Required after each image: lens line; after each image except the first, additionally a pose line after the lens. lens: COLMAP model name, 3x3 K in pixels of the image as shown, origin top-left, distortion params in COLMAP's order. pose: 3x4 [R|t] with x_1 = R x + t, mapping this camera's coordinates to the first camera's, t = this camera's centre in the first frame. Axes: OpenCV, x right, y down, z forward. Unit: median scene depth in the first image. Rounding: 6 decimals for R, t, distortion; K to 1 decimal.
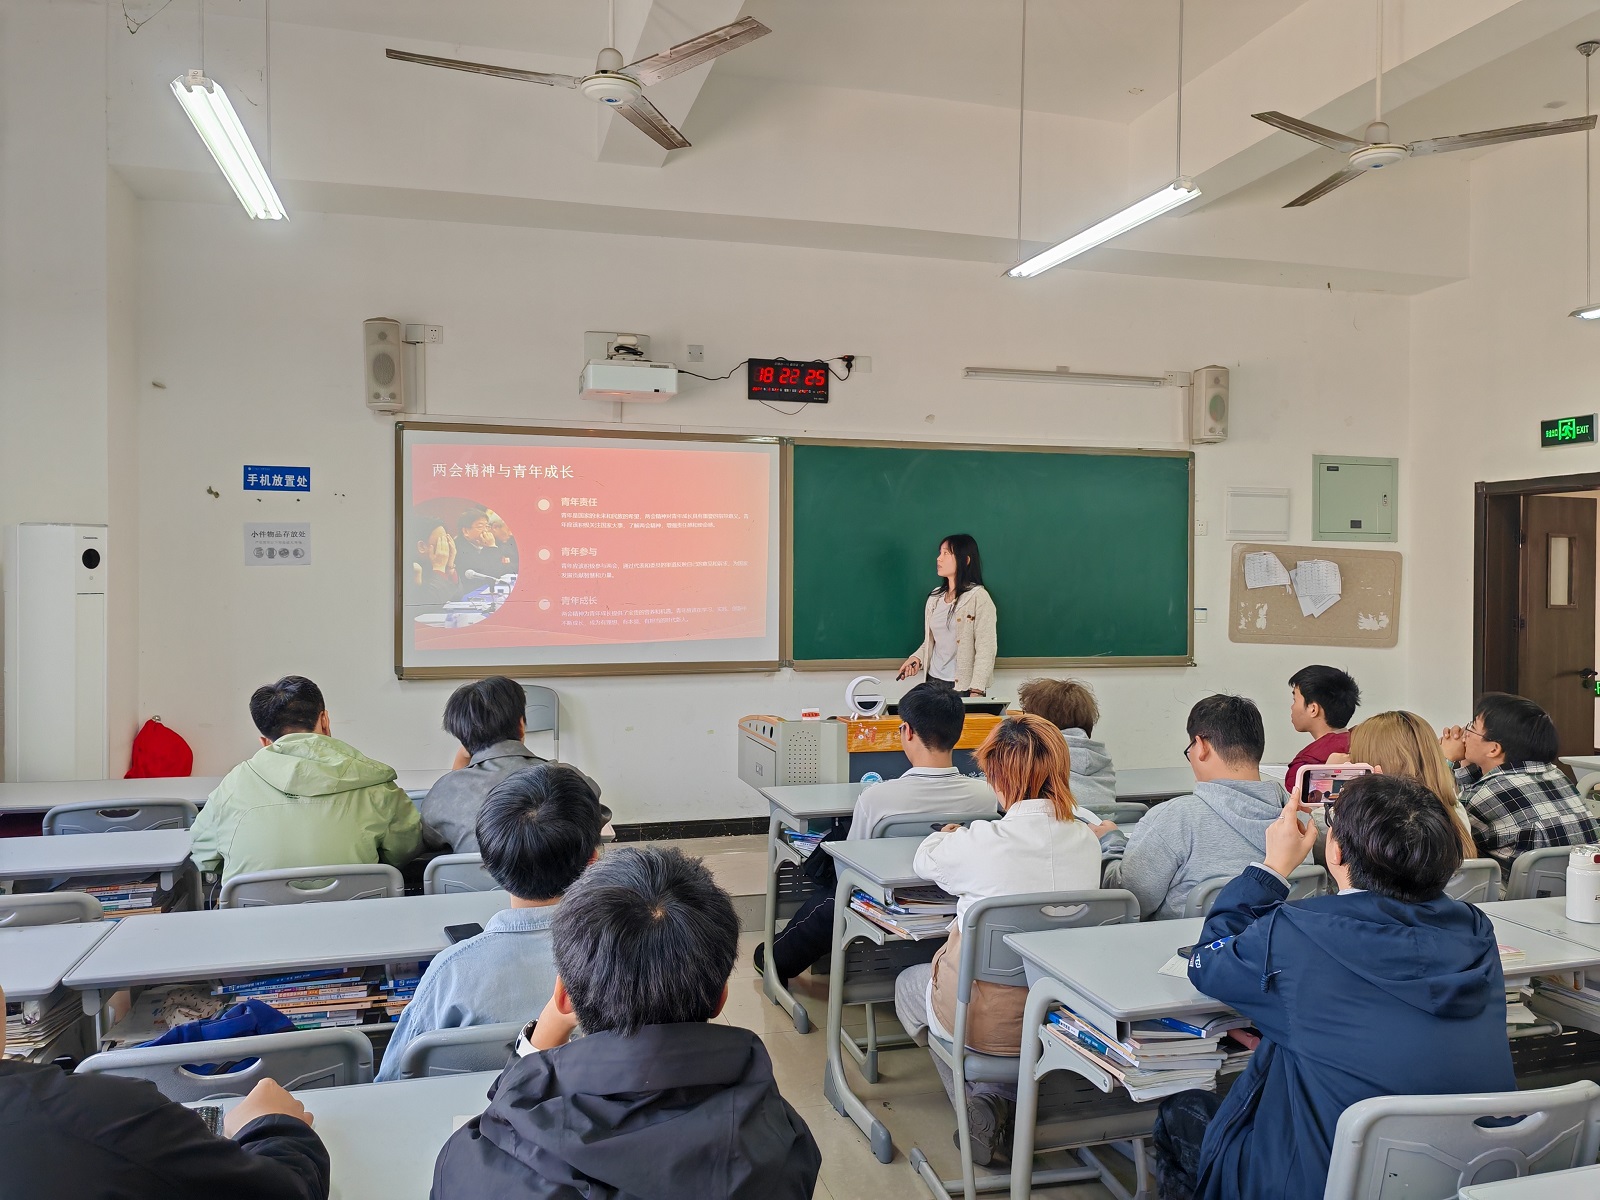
lens RADIAL K [[1241.7, 0, 804.7], [0, 1241.7, 604.4], [0, 0, 1]] dist [0.044654, -0.031108]
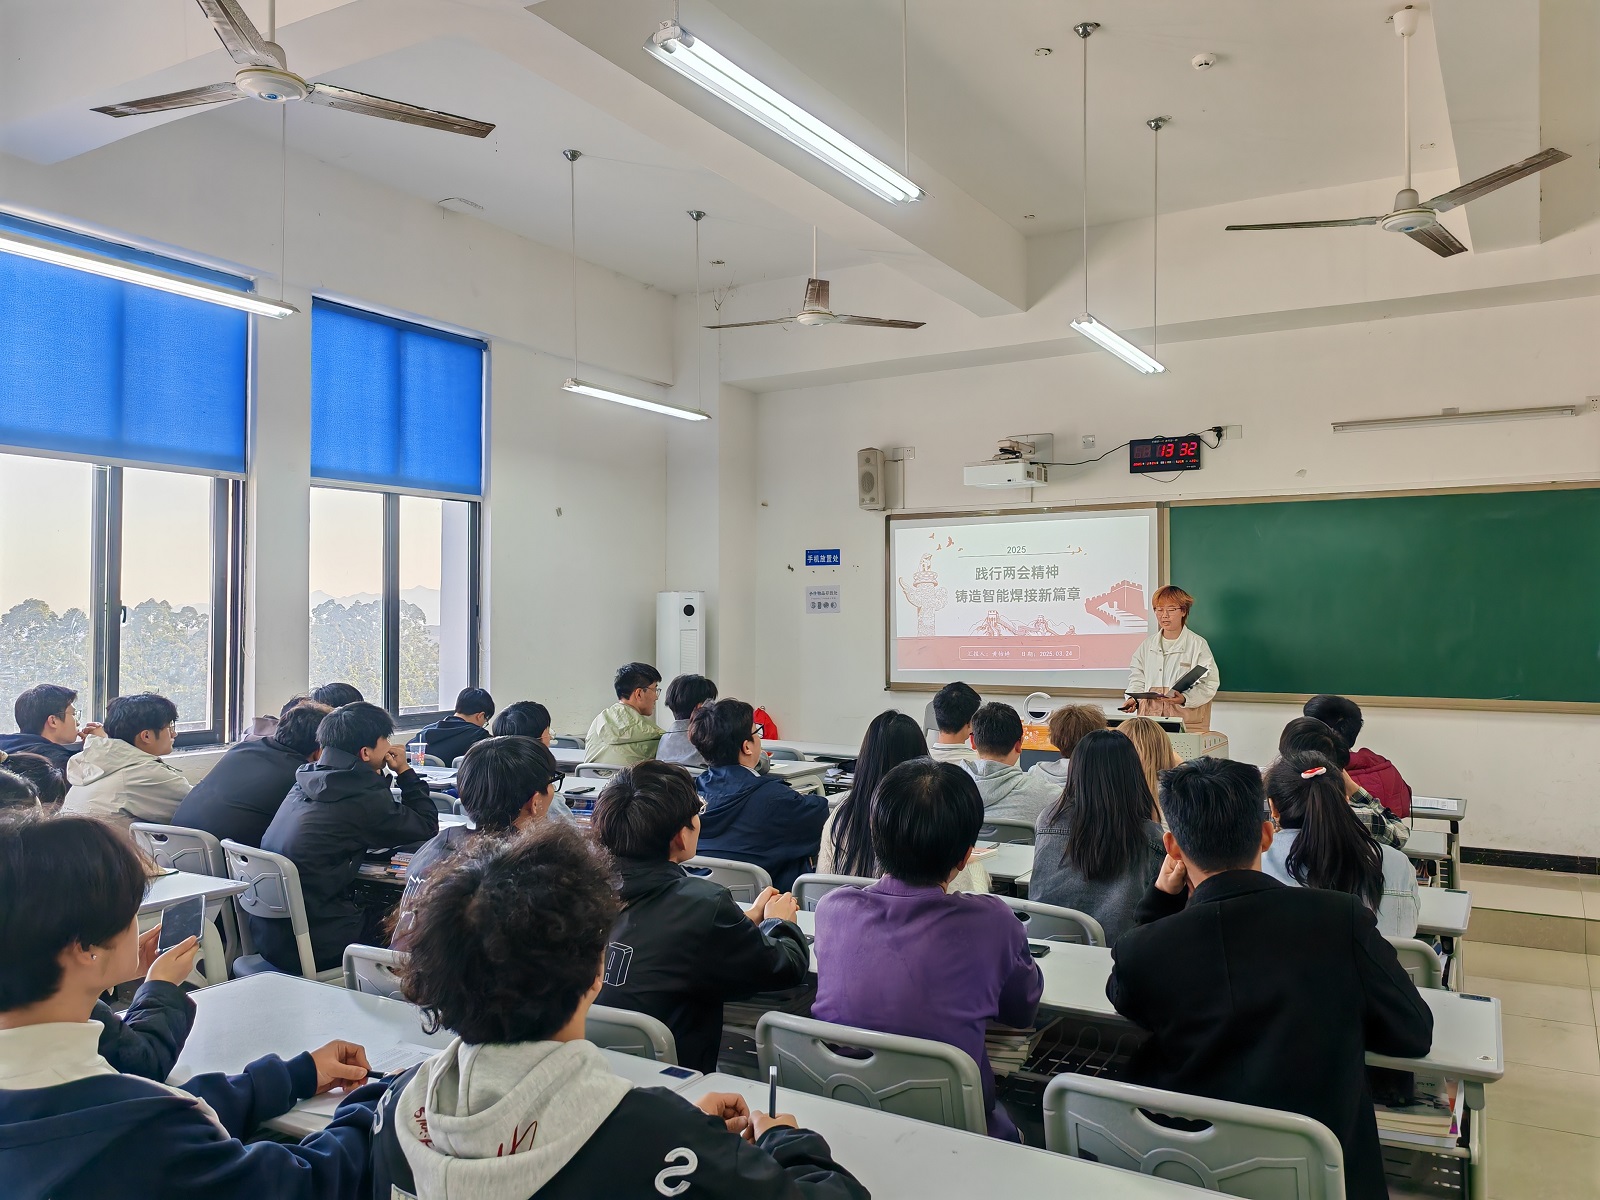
lens RADIAL K [[1241.7, 0, 810.9], [0, 1241.7, 580.8], [0, 0, 1]] dist [0.044654, -0.031108]
pose [[0.687282, -0.027469, -0.725871, 0.622456], [-0.013481, 0.998630, -0.050555, 0.005764], [0.726265, 0.044531, 0.685971, -0.060065]]
